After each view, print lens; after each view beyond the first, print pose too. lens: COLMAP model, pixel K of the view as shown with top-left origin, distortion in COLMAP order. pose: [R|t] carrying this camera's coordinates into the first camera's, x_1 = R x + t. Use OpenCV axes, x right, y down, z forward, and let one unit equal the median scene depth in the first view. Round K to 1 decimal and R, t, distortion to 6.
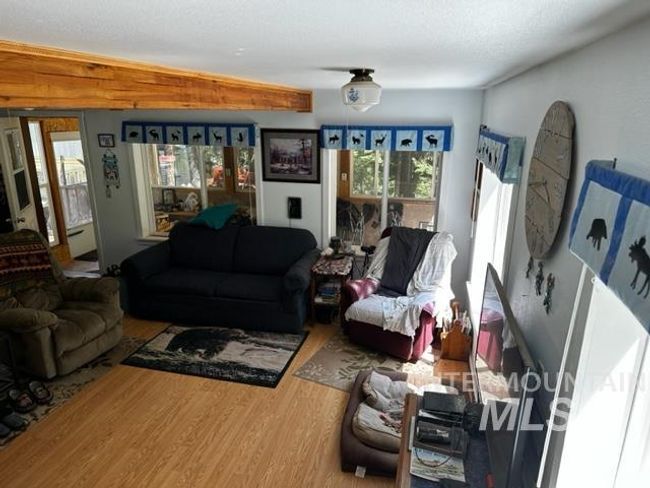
lens RADIAL K [[442.8, 0, 329.3], [0, 442.8, 239.4], [0, 0, 1]] dist [0.008023, -0.059392]
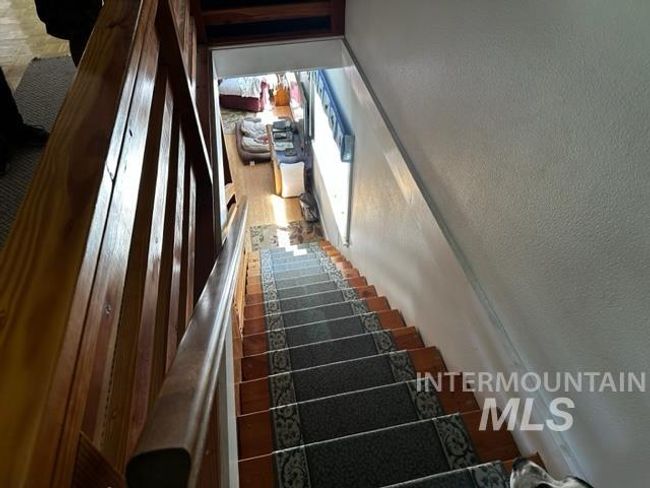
lens RADIAL K [[442.8, 0, 329.3], [0, 442.8, 239.4], [0, 0, 1]] dist [0.008023, -0.059392]
pose [[0.911931, -0.297029, 0.283119, -0.256066], [0.107446, 0.838727, 0.533847, -0.251484], [-0.396027, -0.456412, 0.796775, -0.899476]]
